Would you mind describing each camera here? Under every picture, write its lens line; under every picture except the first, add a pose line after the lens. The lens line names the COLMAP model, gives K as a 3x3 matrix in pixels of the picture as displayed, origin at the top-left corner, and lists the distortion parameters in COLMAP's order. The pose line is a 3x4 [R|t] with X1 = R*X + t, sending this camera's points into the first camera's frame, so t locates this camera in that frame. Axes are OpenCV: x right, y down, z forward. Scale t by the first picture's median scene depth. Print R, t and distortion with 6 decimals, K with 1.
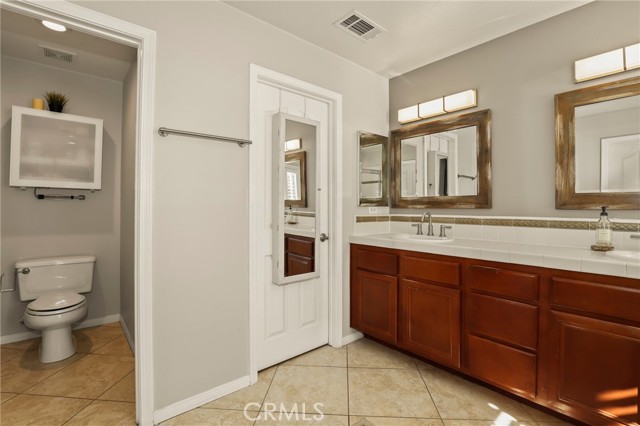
lens RADIAL K [[294.9, 0, 323.9], [0, 294.9, 212.6], [0, 0, 1]] dist [-0.038670, 0.009983]
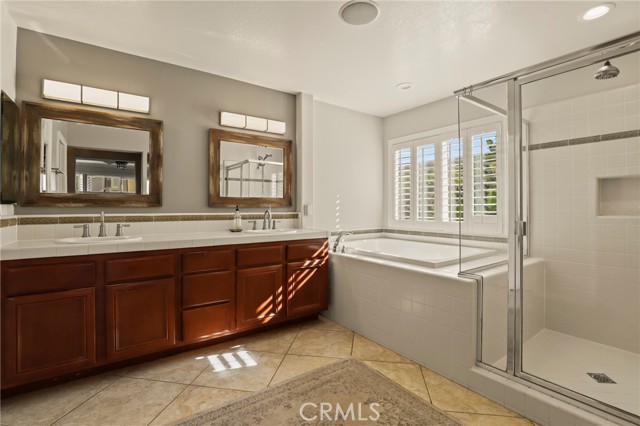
lens RADIAL K [[294.9, 0, 323.9], [0, 294.9, 212.6], [0, 0, 1]] dist [-0.038670, 0.009983]
pose [[0.098238, -0.028761, 0.994747, -0.526946], [0.009815, 0.999562, 0.027930, -0.017374], [-0.995115, 0.007019, 0.098477, 0.241779]]
